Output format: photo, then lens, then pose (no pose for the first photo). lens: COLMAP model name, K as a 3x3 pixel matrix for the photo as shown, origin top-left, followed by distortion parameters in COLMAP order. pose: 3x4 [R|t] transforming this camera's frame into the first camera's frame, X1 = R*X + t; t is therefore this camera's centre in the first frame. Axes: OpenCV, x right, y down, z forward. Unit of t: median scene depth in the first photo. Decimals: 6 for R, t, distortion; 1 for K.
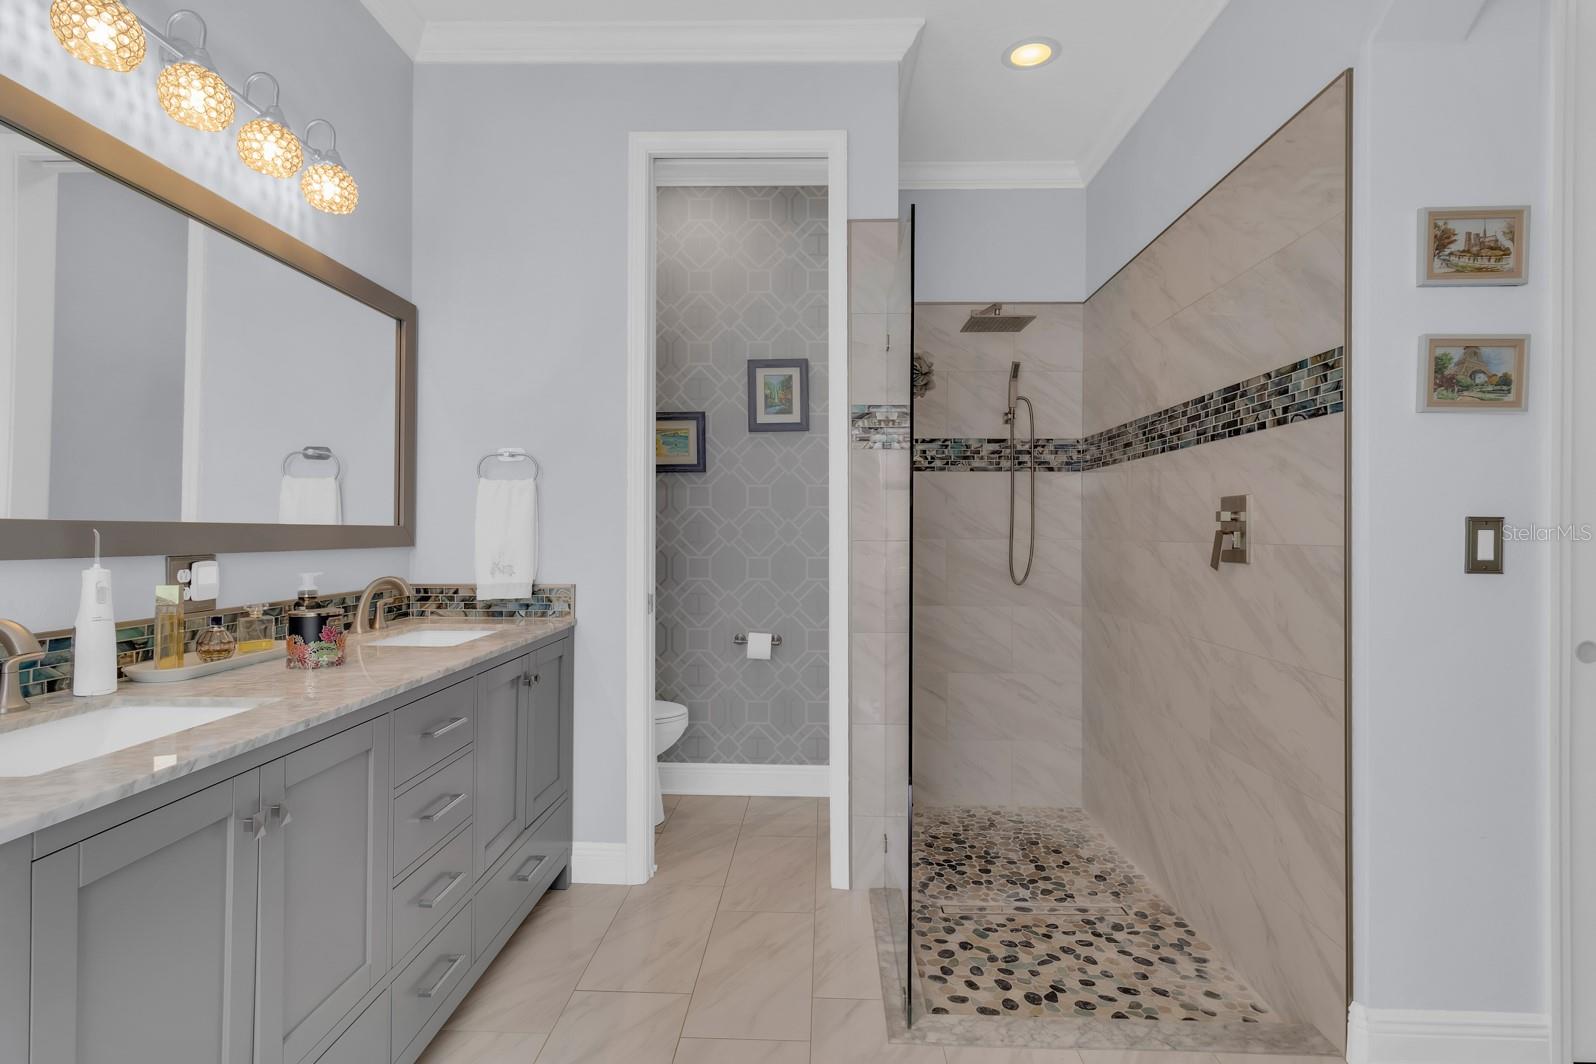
lens RADIAL K [[754.6, 0, 812.4], [0, 754.6, 531.3], [0, 0, 1]] dist [0.000411, -0.000296]
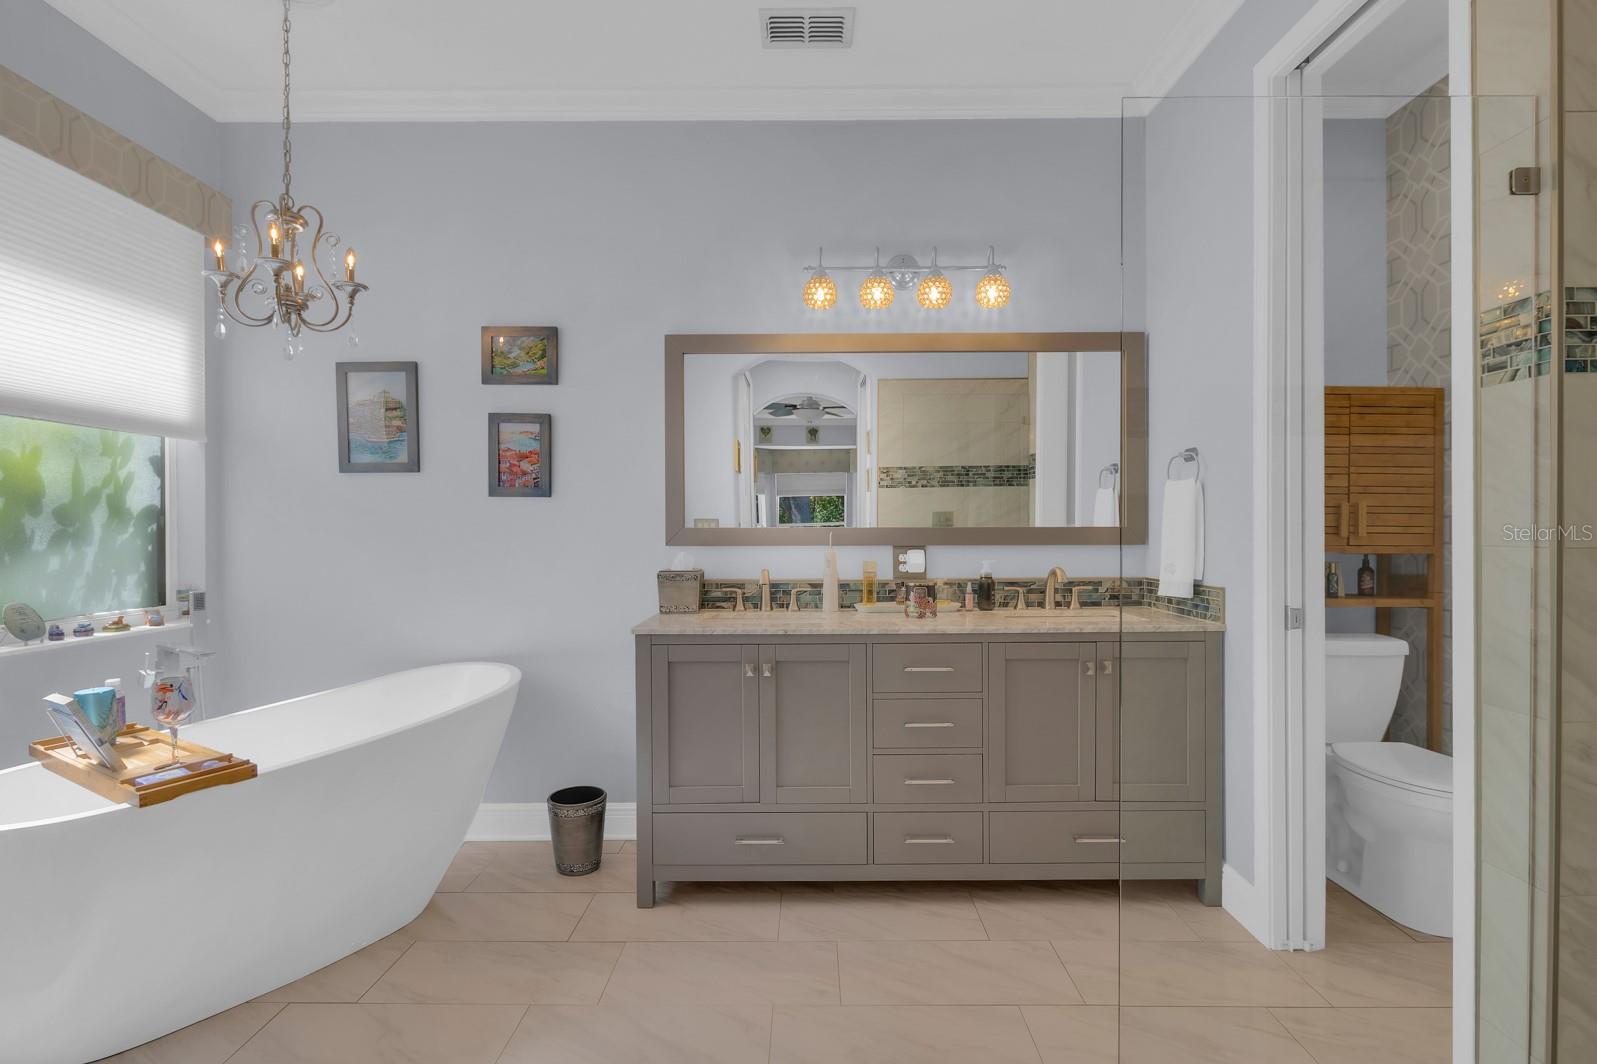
lens RADIAL K [[770.6, 0, 798.5], [0, 770.6, 532.0], [0, 0, 1]] dist [-0.000398, -0.000092]
pose [[0.017250, -0.005481, -0.999836, 0.664081], [0.009182, 0.999944, -0.005323, 0.003187], [0.999809, -0.009088, 0.017299, 0.490687]]
